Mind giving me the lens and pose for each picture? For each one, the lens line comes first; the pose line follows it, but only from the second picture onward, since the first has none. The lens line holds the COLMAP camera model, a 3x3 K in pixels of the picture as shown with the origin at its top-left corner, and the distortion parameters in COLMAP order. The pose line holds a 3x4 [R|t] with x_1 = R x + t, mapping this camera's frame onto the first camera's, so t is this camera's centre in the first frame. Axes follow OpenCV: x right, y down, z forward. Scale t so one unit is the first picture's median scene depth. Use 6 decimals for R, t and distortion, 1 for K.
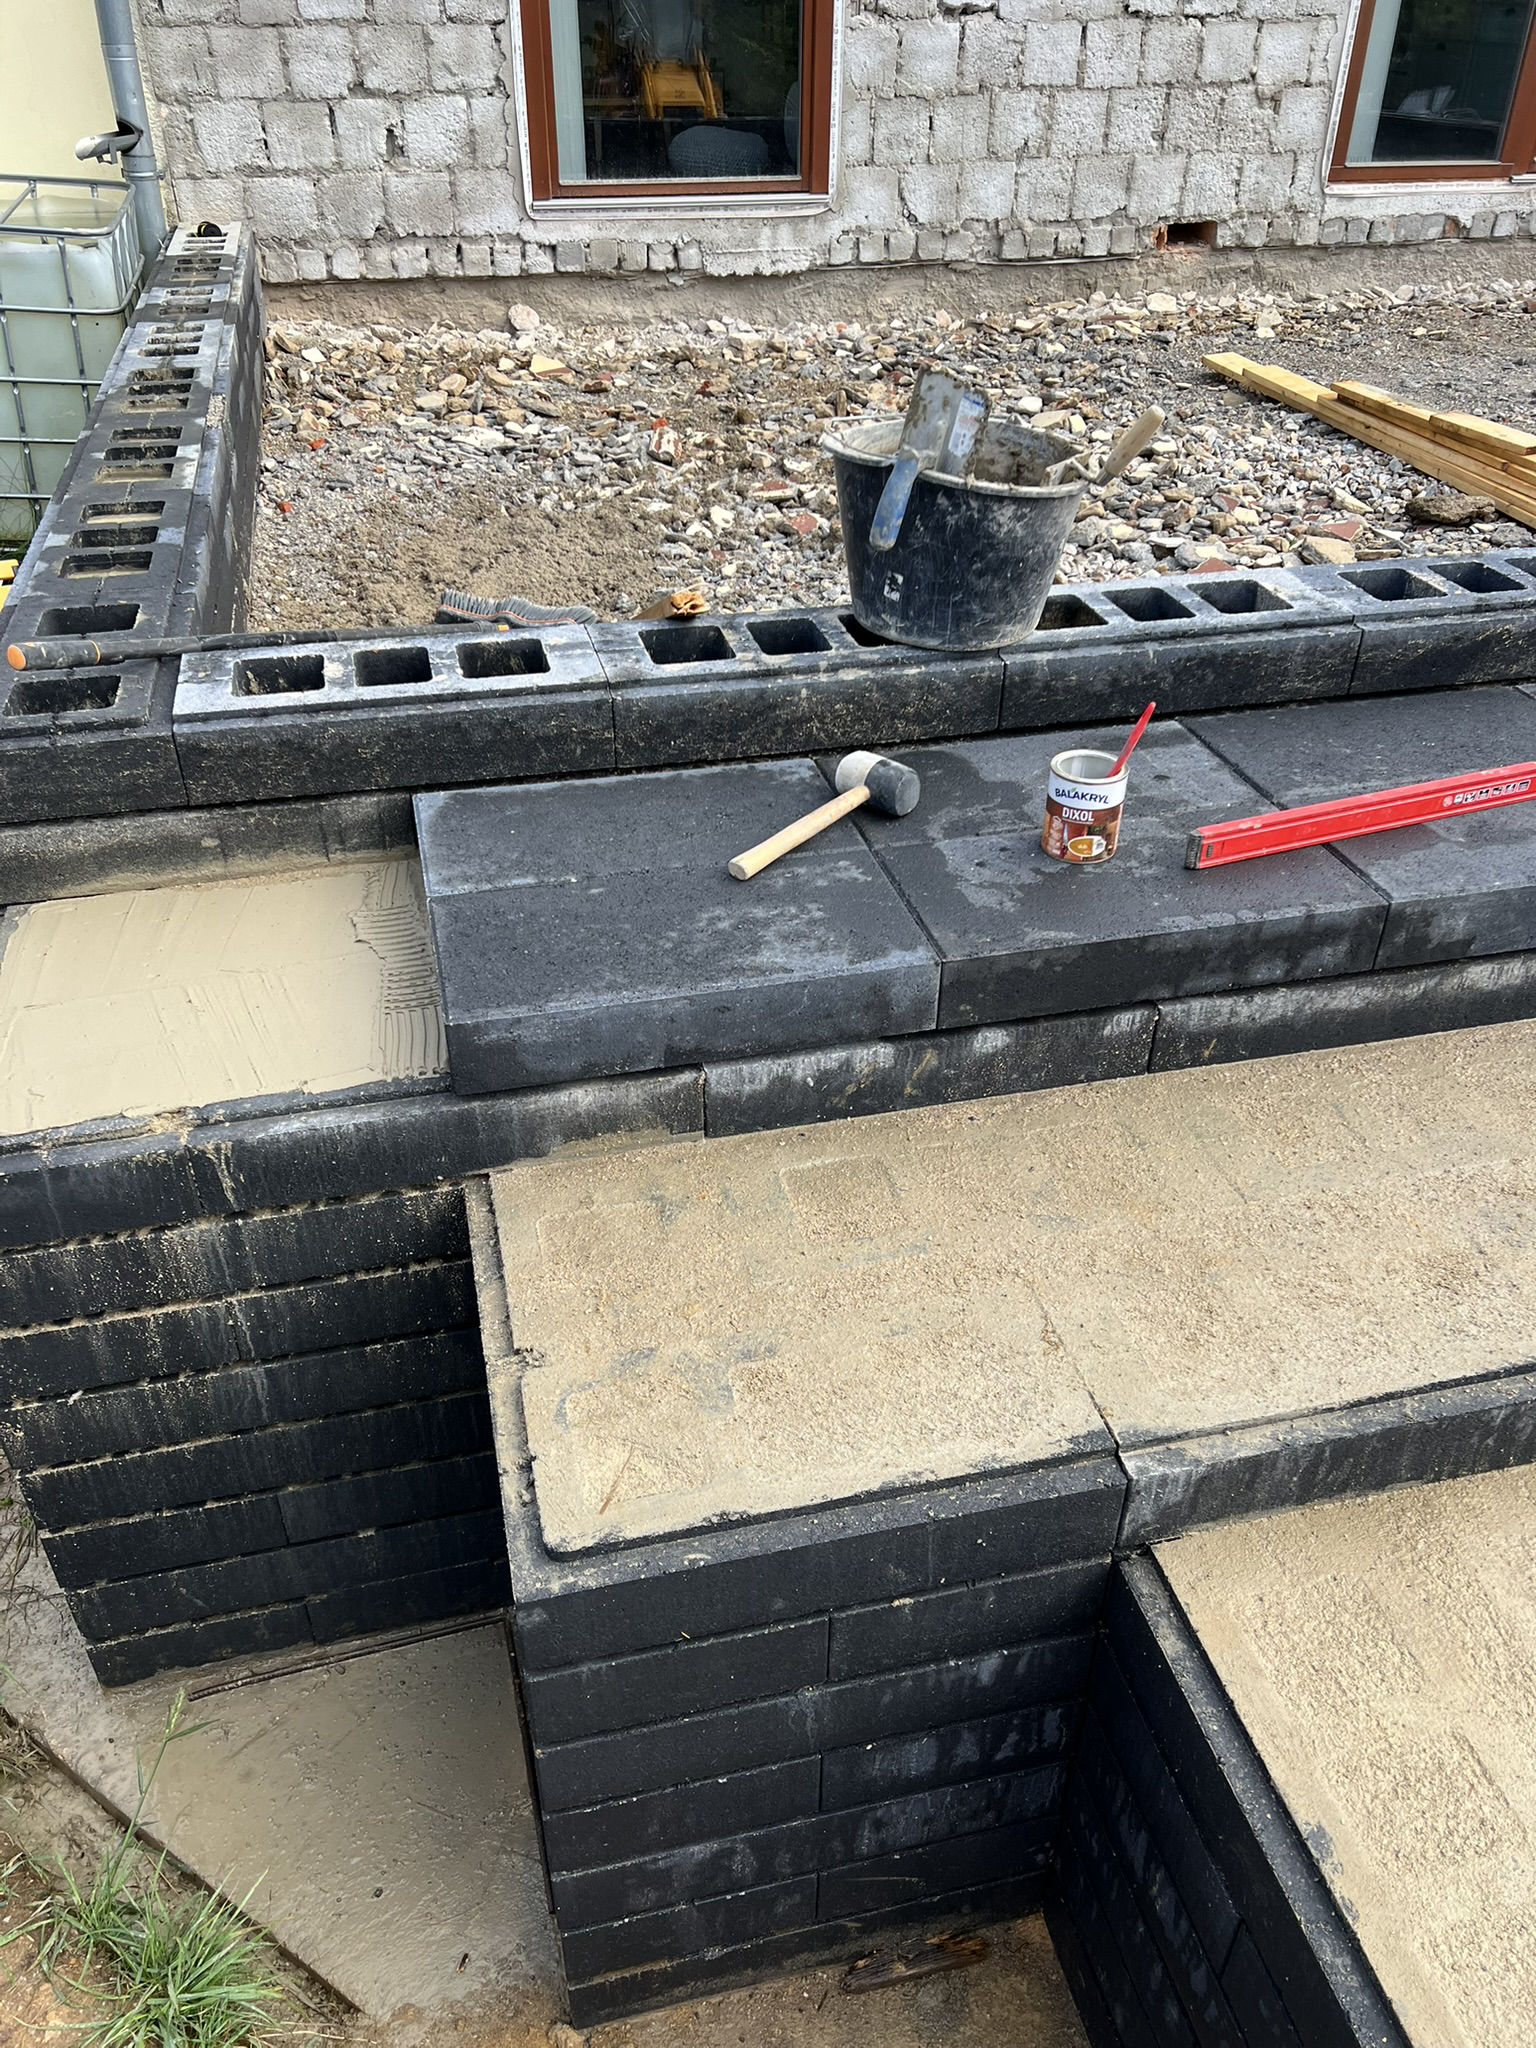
lens RADIAL K [[1573.9, 0, 768.0], [0, 1573.9, 1024.0], [0, 0, 1]] dist [0.057839, -0.058185]
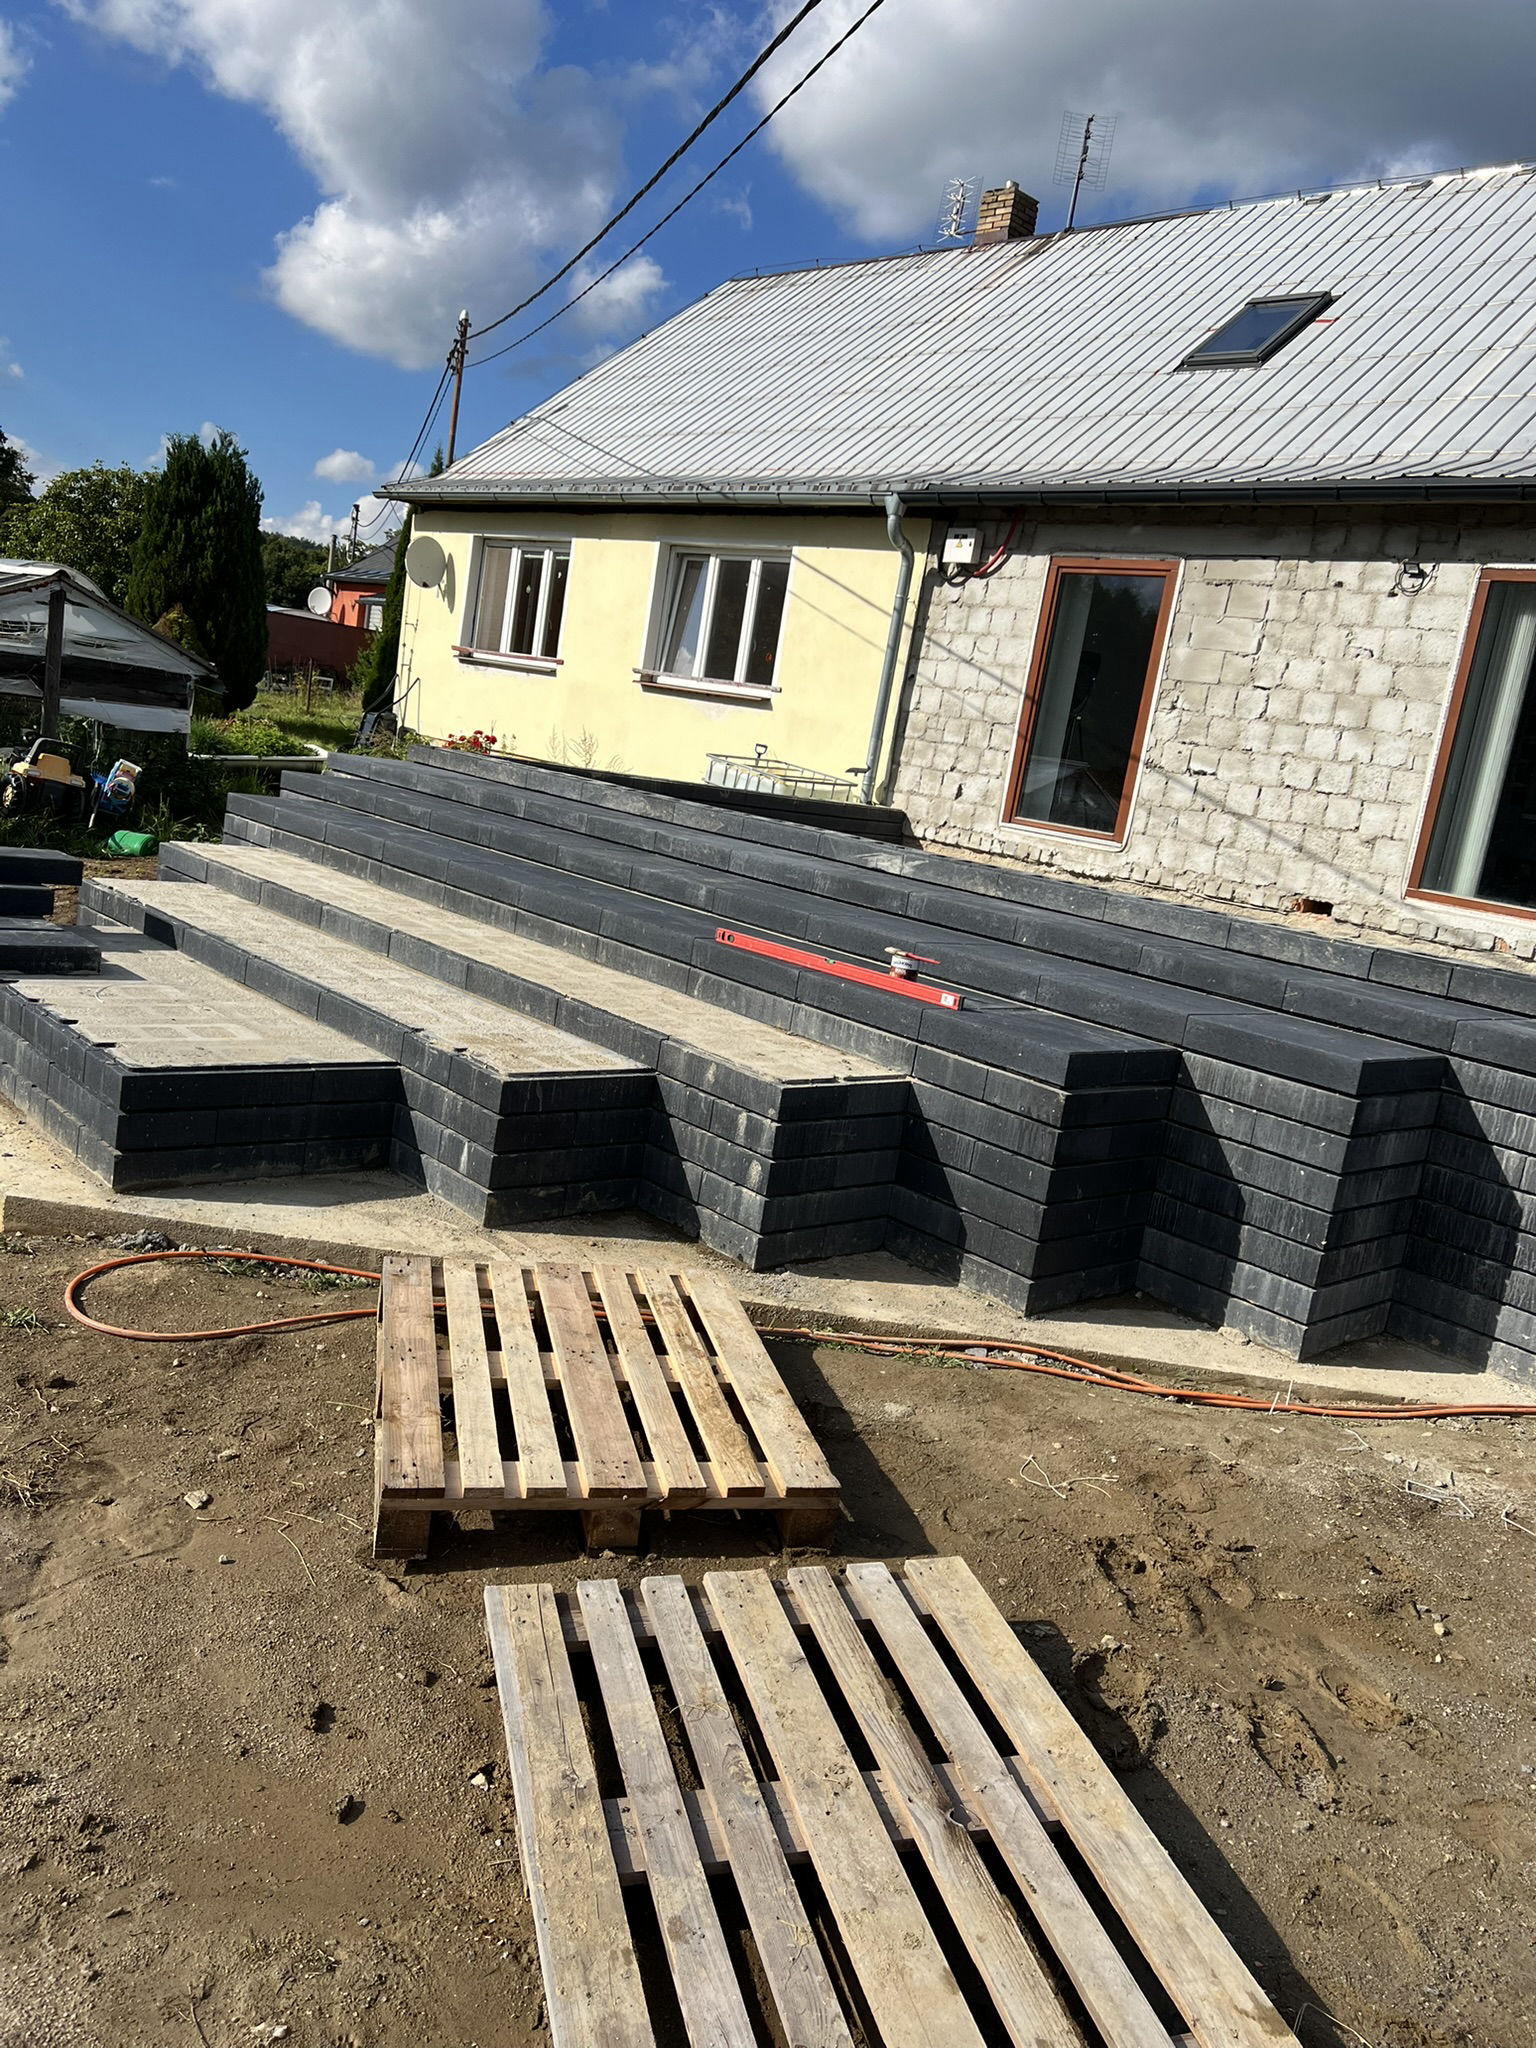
lens RADIAL K [[1573.9, 0, 768.0], [0, 1573.9, 1024.0], [0, 0, 1]] dist [0.057839, -0.058185]
pose [[0.488740, 0.227262, -0.842310, 1.540080], [-0.591777, 0.795767, -0.128667, 0.158513], [0.641041, 0.561344, 0.523411, -0.161362]]
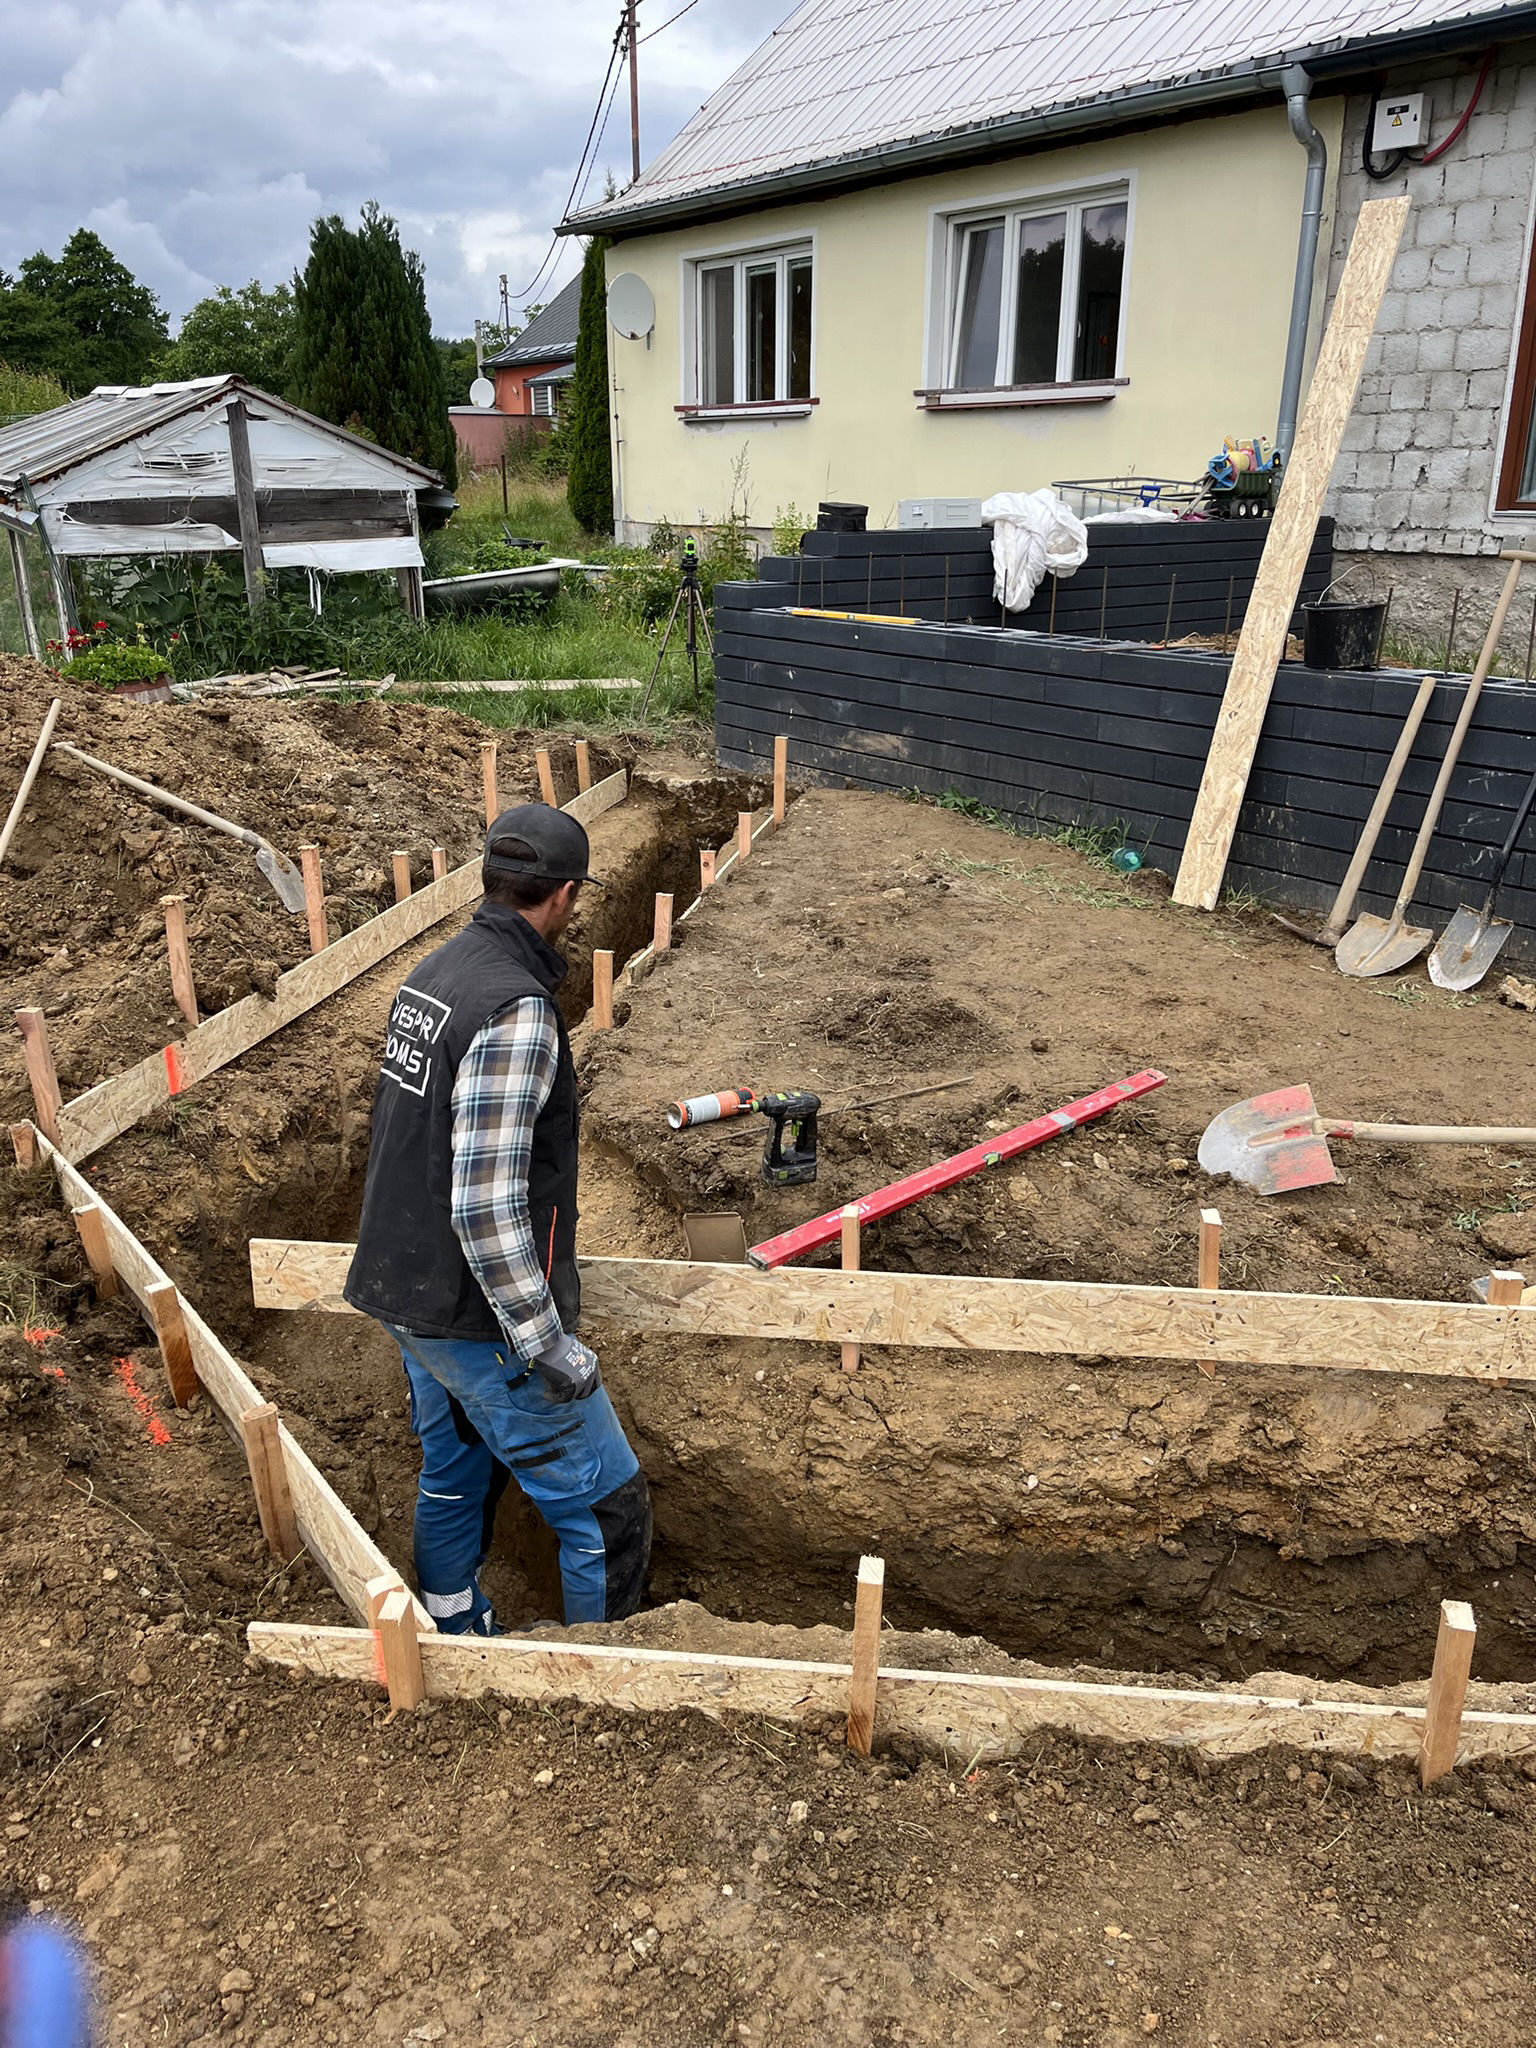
lens RADIAL K [[1546.5, 0, 768.0], [0, 1546.5, 1024.0], [0, 0, 1]] dist [0.136982, -0.191033]
pose [[0.407956, 0.302117, -0.861567, 1.041813], [-0.488802, 0.869303, 0.073380, 0.153078], [0.771132, 0.391200, 0.502313, -0.129877]]
